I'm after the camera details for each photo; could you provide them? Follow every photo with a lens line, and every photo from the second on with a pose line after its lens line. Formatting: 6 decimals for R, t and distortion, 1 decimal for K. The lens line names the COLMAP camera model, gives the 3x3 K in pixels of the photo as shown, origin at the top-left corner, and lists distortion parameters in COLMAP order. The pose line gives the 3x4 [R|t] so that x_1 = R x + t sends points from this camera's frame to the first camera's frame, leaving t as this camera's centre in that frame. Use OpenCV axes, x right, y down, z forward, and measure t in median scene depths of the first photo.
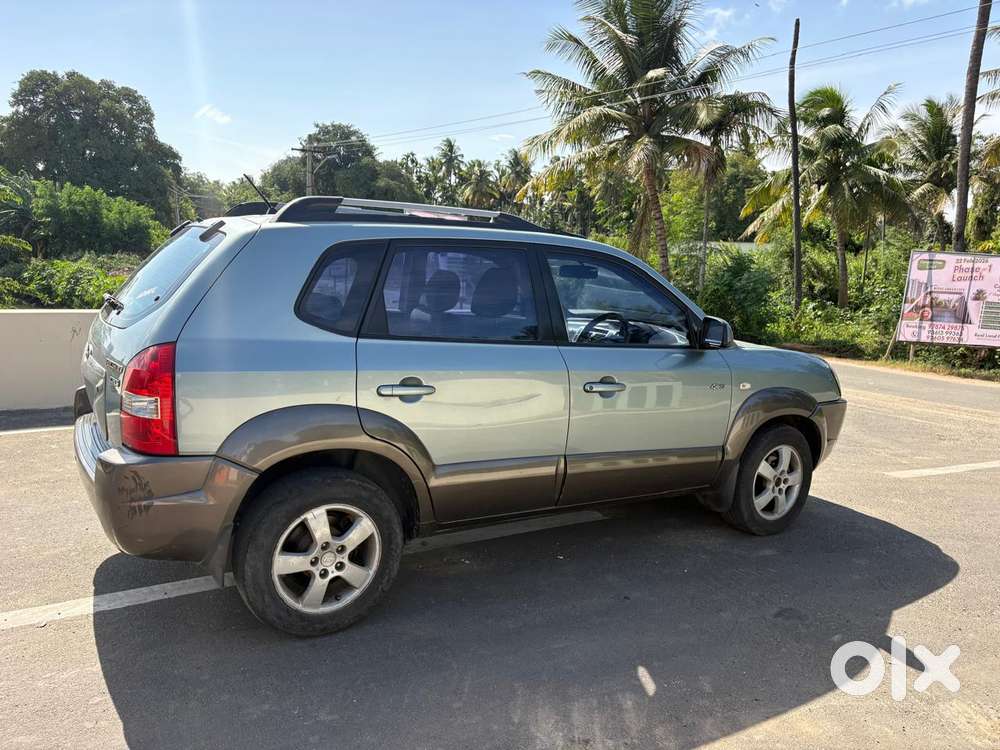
lens RADIAL K [[752.9, 0, 497.4], [0, 752.9, 378.0], [0, 0, 1]] dist [0.050563, -0.049038]
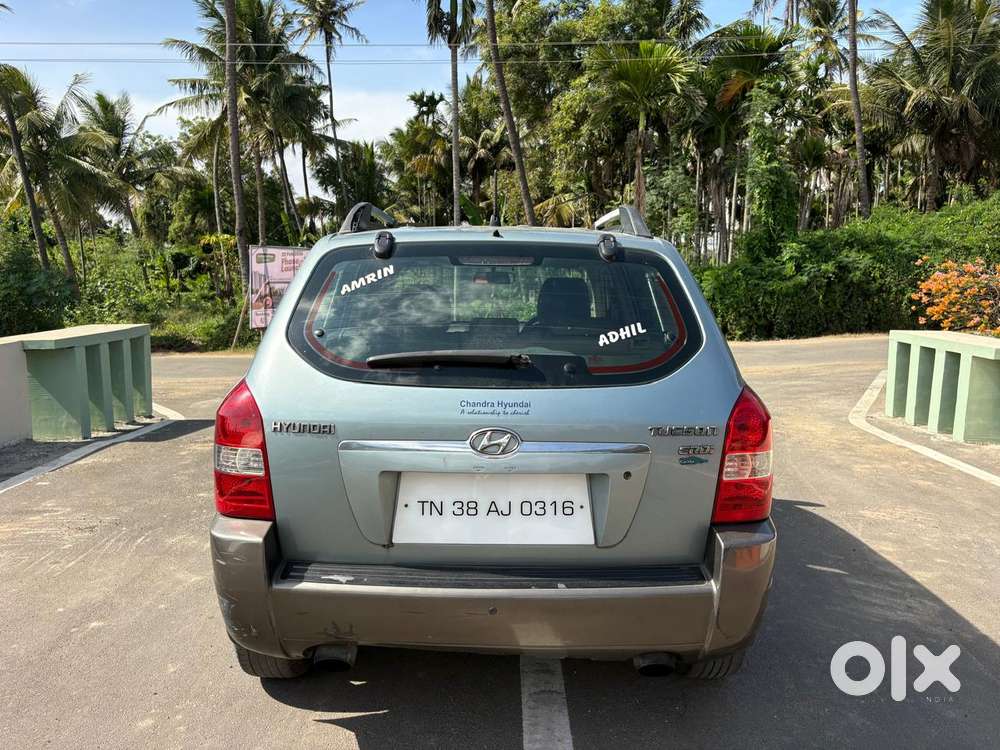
lens RADIAL K [[752.9, 0, 491.8], [0, 752.9, 379.2], [0, 0, 1]] dist [0.050563, -0.049038]
pose [[0.522297, -0.167536, 0.836144, -0.744842], [0.157401, 0.982604, 0.098561, -0.104757], [-0.838111, 0.080132, 0.539581, 0.453146]]
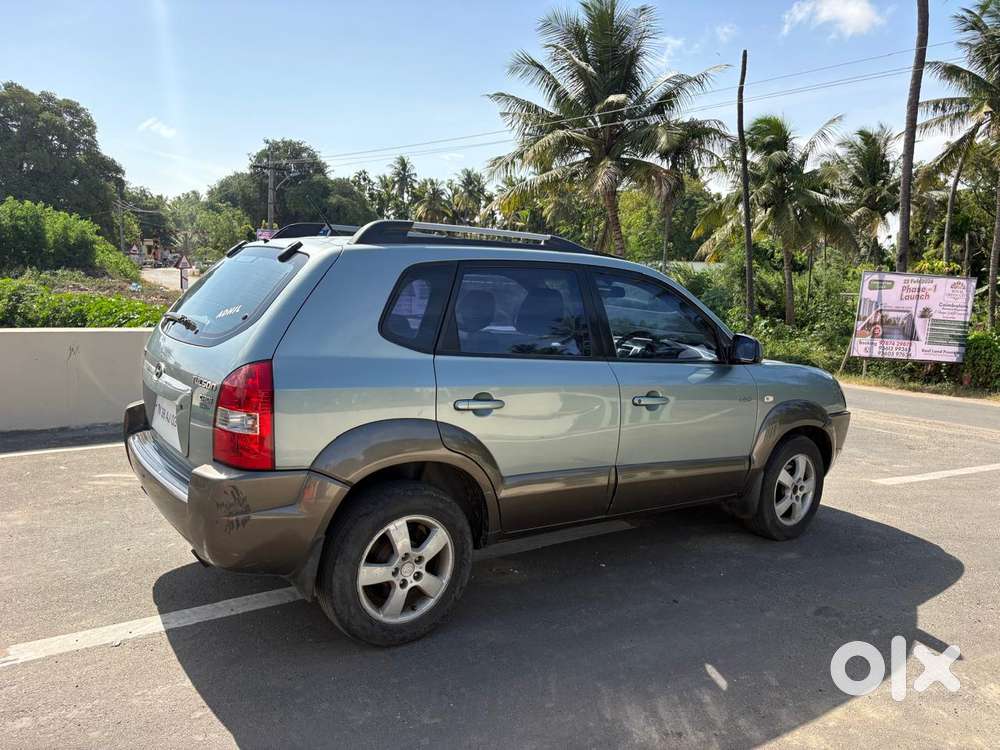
lens RADIAL K [[752.9, 0, 506.2], [0, 752.9, 374.5], [0, 0, 1]] dist [0.050563, -0.049038]
pose [[0.996933, -0.006380, 0.077996, -0.108249], [0.008524, 0.999594, -0.027185, 0.002053], [-0.077791, 0.027767, 0.996583, -0.028026]]
